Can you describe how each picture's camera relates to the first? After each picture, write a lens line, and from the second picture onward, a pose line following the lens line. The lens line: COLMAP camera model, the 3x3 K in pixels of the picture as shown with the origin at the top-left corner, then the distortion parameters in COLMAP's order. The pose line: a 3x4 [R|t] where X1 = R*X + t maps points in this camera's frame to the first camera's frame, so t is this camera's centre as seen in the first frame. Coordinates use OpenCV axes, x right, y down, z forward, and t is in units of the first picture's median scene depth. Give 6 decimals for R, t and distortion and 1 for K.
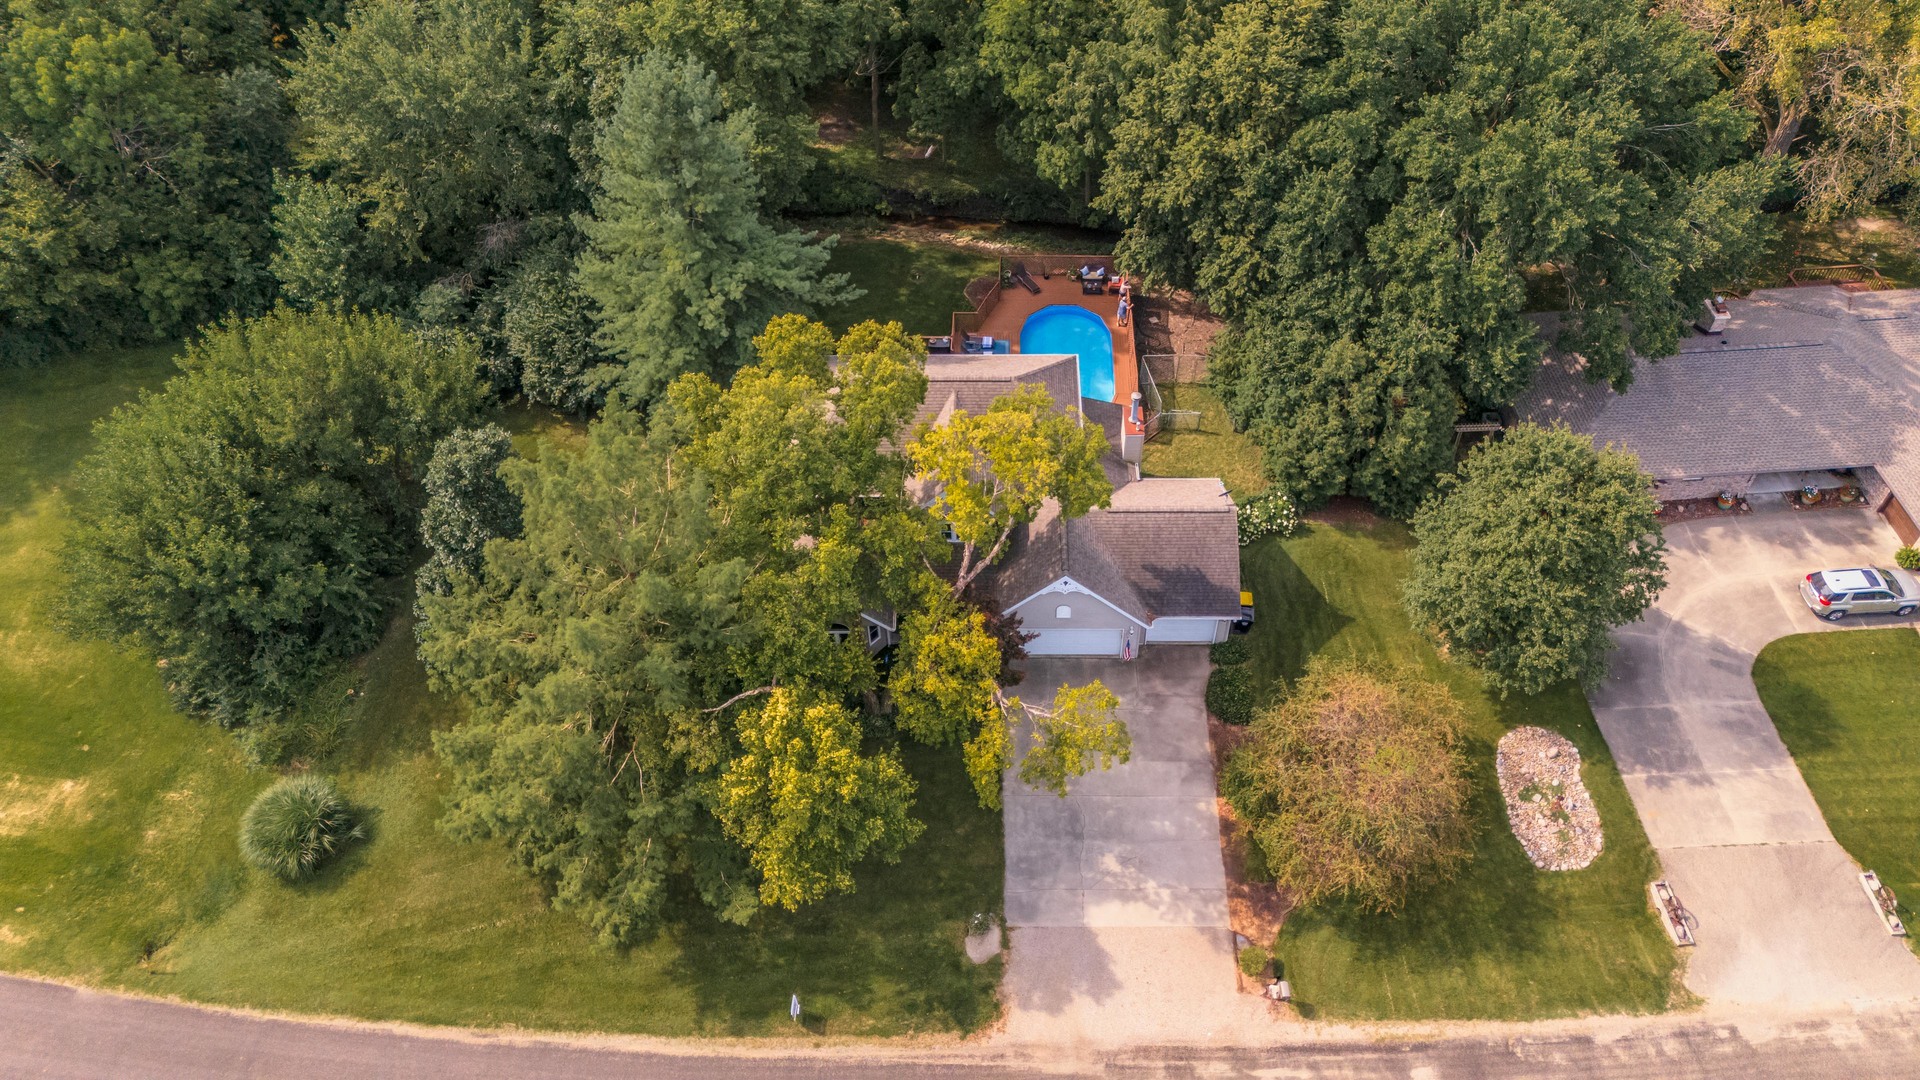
lens RADIAL K [[1417.4, 0, 988.5], [0, 1417.4, 538.1], [0, 0, 1]] dist [0.093297, -0.071548]
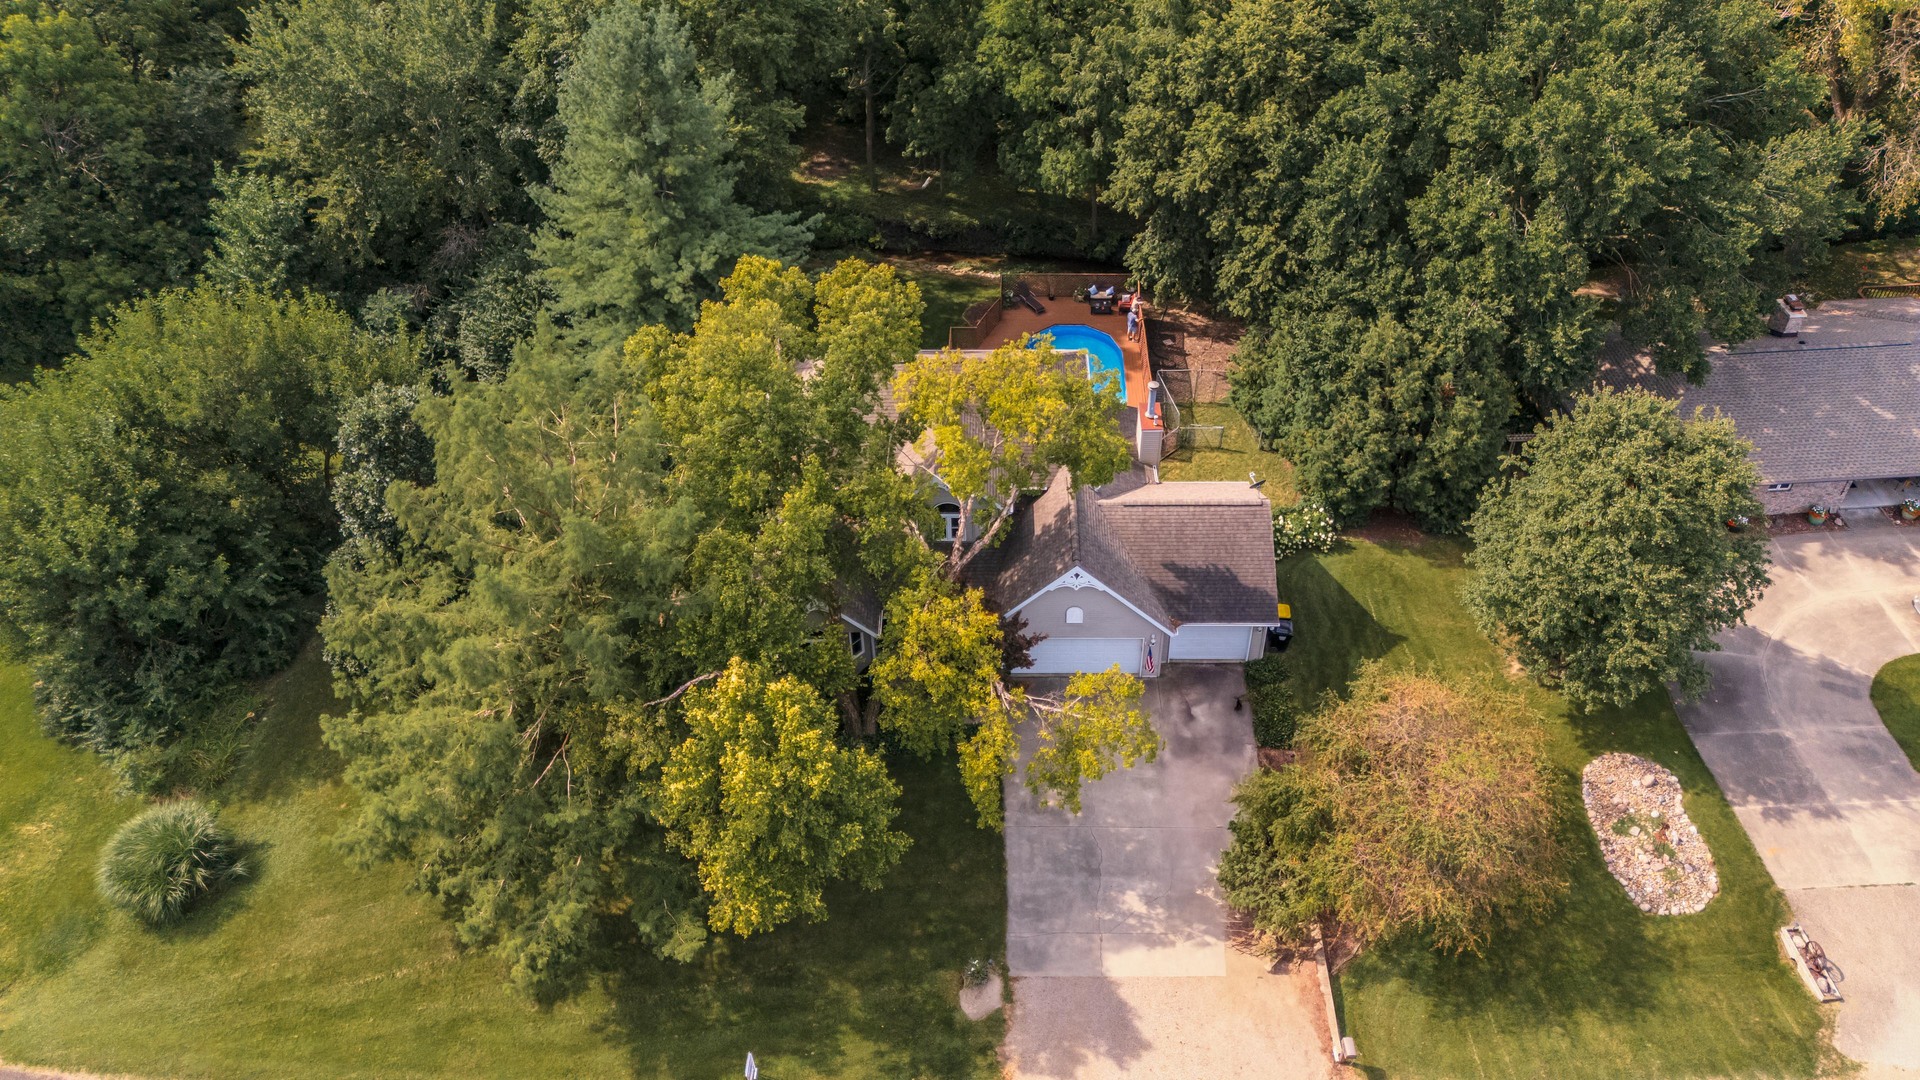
lens RADIAL K [[1417.4, 0, 988.5], [0, 1417.4, 538.1], [0, 0, 1]] dist [0.093297, -0.071548]
pose [[0.999998, 0.000455, -0.001724, 0.001696], [-0.000673, 0.991691, -0.128639, 0.116680], [0.001651, 0.128640, 0.991690, 0.130711]]
